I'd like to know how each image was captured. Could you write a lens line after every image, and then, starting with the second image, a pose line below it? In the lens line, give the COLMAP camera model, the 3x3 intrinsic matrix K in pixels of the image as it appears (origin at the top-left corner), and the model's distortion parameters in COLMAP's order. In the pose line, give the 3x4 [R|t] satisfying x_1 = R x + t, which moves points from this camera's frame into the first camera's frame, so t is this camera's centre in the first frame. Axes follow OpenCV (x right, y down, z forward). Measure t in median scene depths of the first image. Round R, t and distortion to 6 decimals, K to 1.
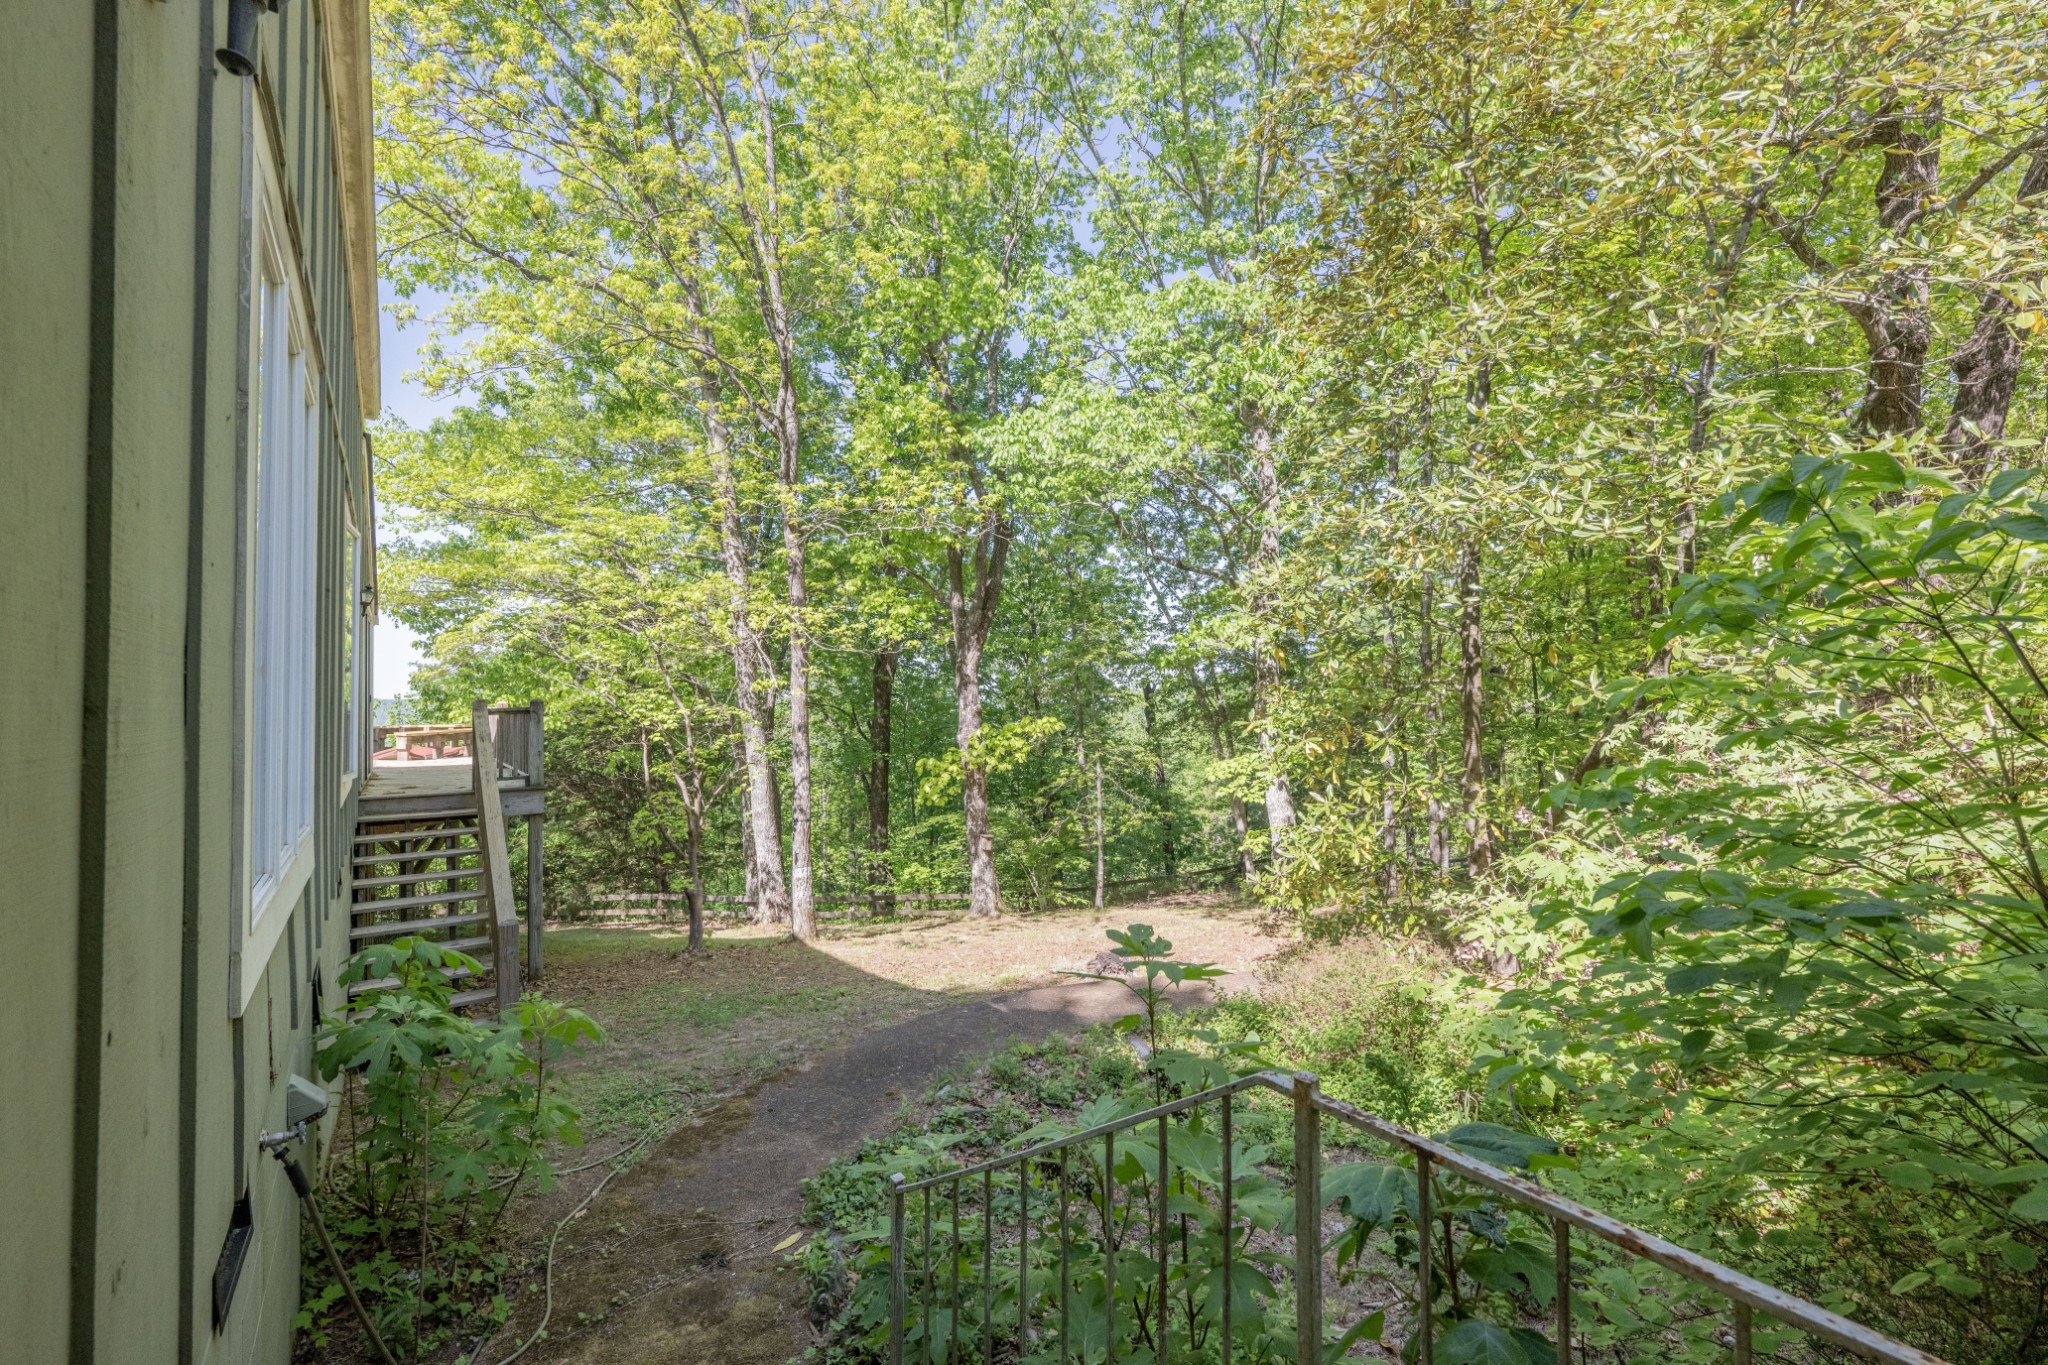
lens RADIAL K [[845.6, 0, 1024.2], [0, 845.6, 691.7], [0, 0, 1]] dist [-0.001267, -0.000031]
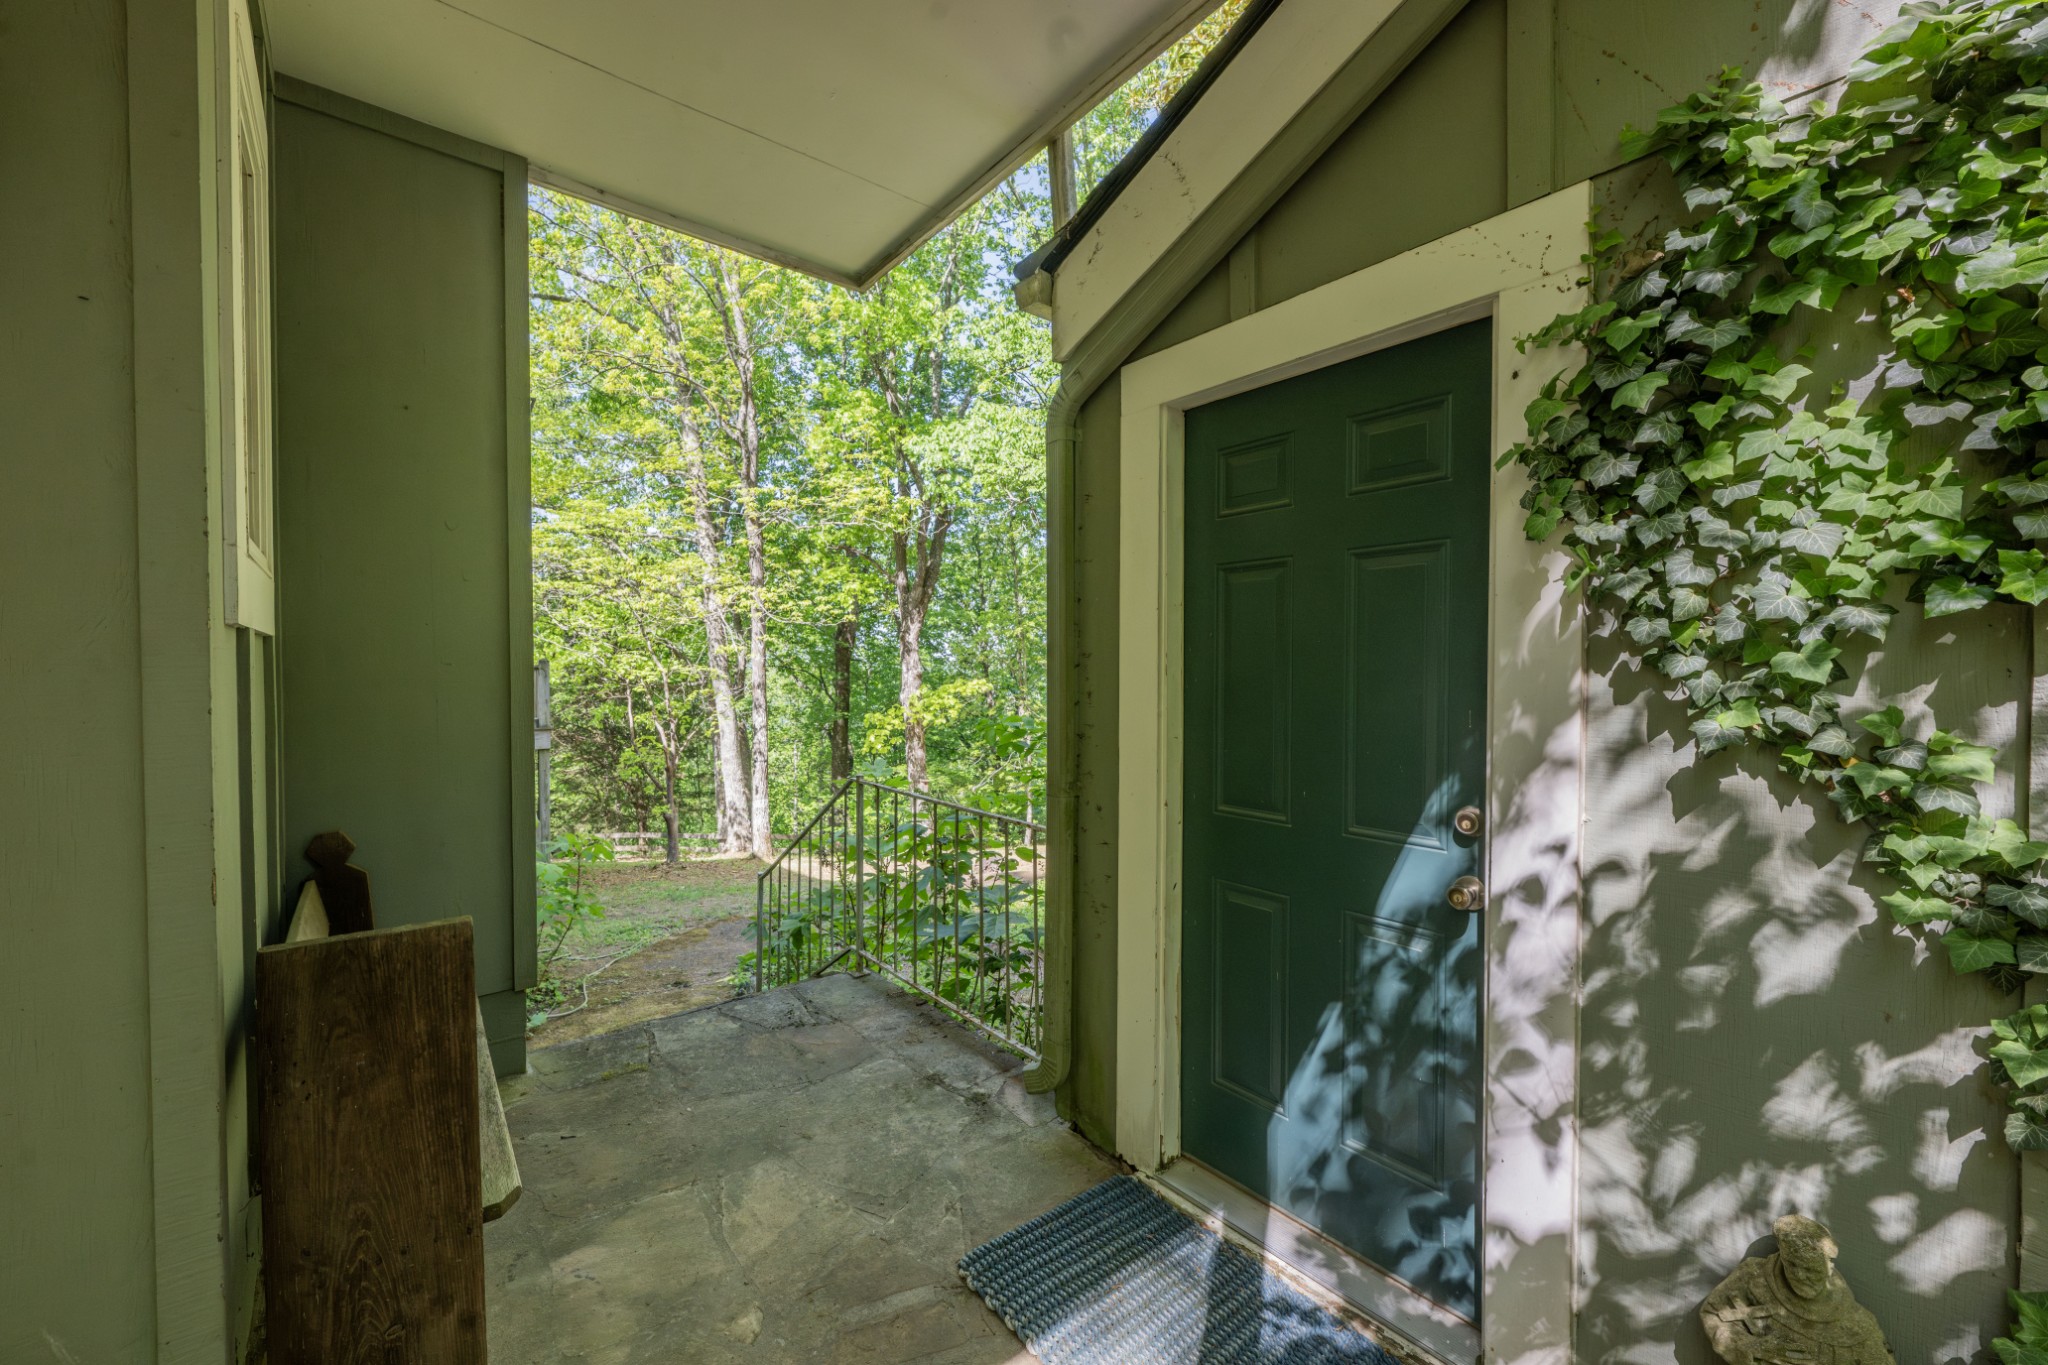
lens RADIAL K [[823.9, 0, 1027.9], [0, 823.9, 686.4], [0, 0, 1]] dist [-0.001167, -0.000185]
pose [[0.999309, 0.010118, 0.035759, 0.061439], [-0.011287, 0.999404, 0.032623, 0.001333], [-0.035407, -0.033004, 0.998828, -0.153769]]
